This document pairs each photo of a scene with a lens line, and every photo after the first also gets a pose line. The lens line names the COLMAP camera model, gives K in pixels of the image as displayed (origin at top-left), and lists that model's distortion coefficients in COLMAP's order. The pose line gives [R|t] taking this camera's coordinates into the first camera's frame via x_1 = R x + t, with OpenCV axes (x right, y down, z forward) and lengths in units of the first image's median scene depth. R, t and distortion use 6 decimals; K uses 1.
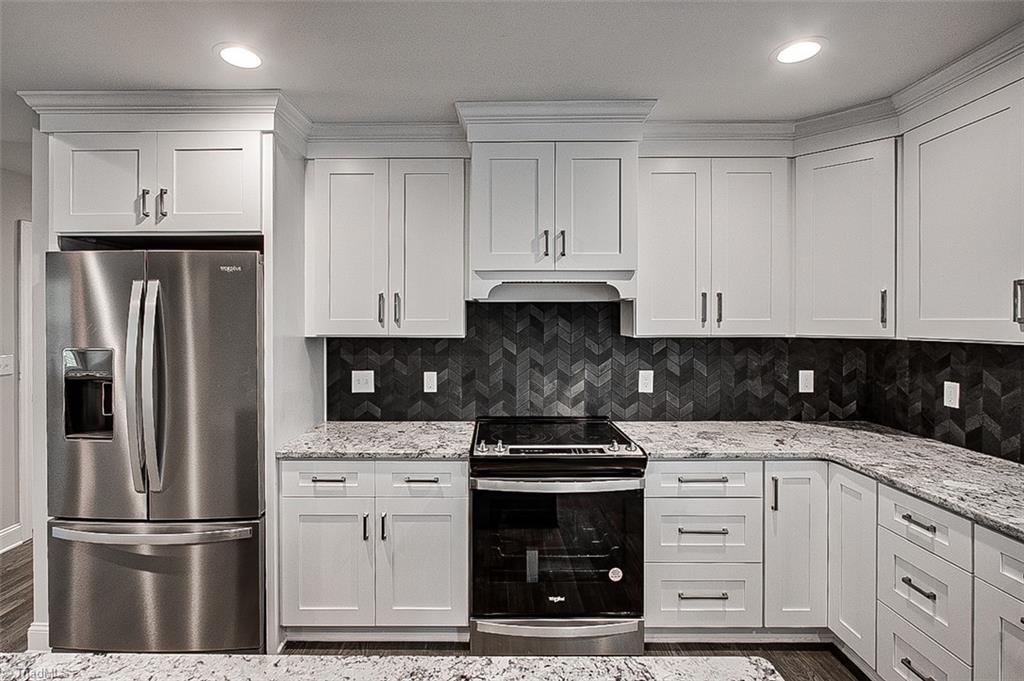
lens RADIAL K [[503.3, 0, 494.3], [0, 503.3, 319.3], [0, 0, 1]] dist [-0.000823, 0.000161]
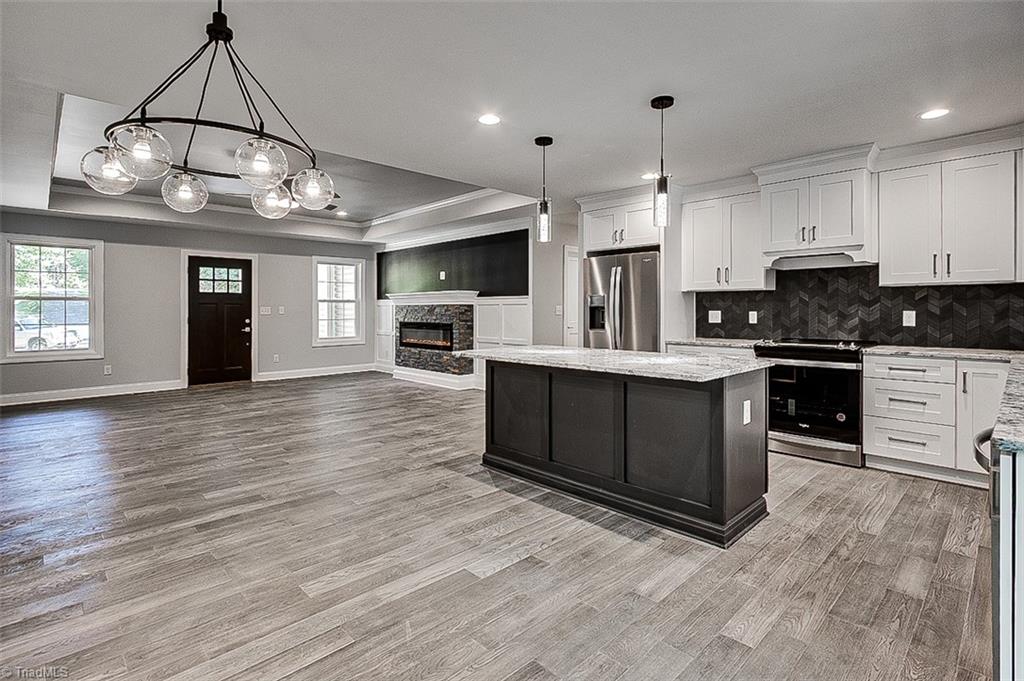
lens RADIAL K [[496.5, 0, 506.6], [0, 496.5, 309.7], [0, 0, 1]] dist [-0.005097, 0.000298]
pose [[0.693105, 0.000029, -0.720837, 0.639074], [-0.000609, 1.000000, -0.000545, 0.121379], [0.720837, 0.000817, 0.693105, -0.996087]]
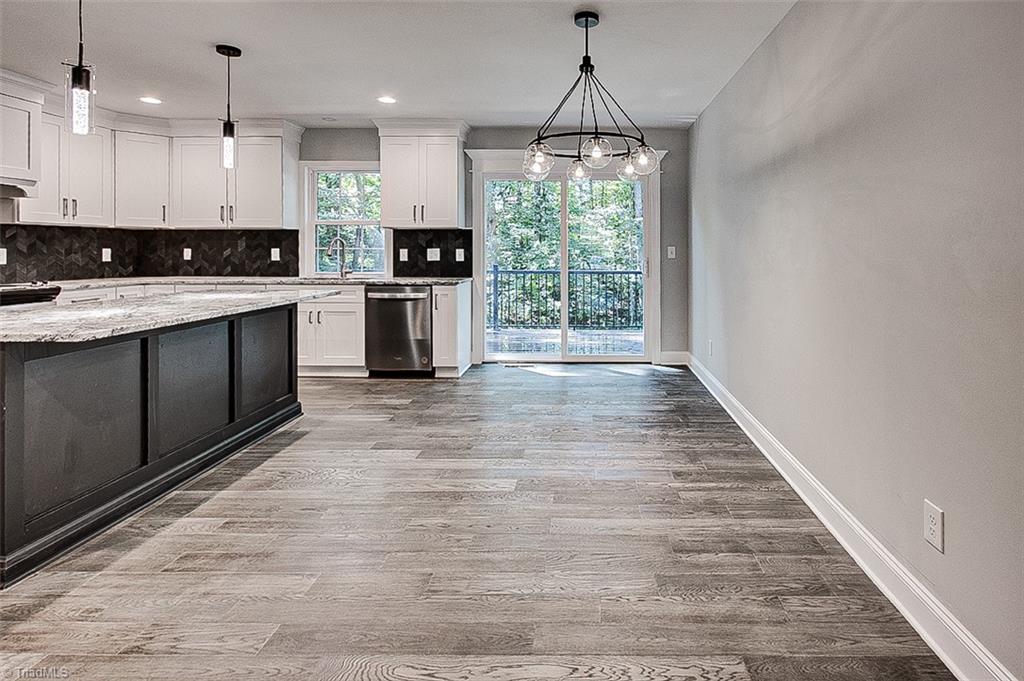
lens RADIAL K [[508.7, 0, 581.9], [0, 508.7, 253.5], [0, 0, 1]] dist [-0.002252, 0.000453]
pose [[-0.001327, -0.006791, 0.999976, -1.379900], [-0.000161, 0.999977, 0.006791, 0.128827], [-0.999999, -0.000152, -0.001328, -0.775974]]
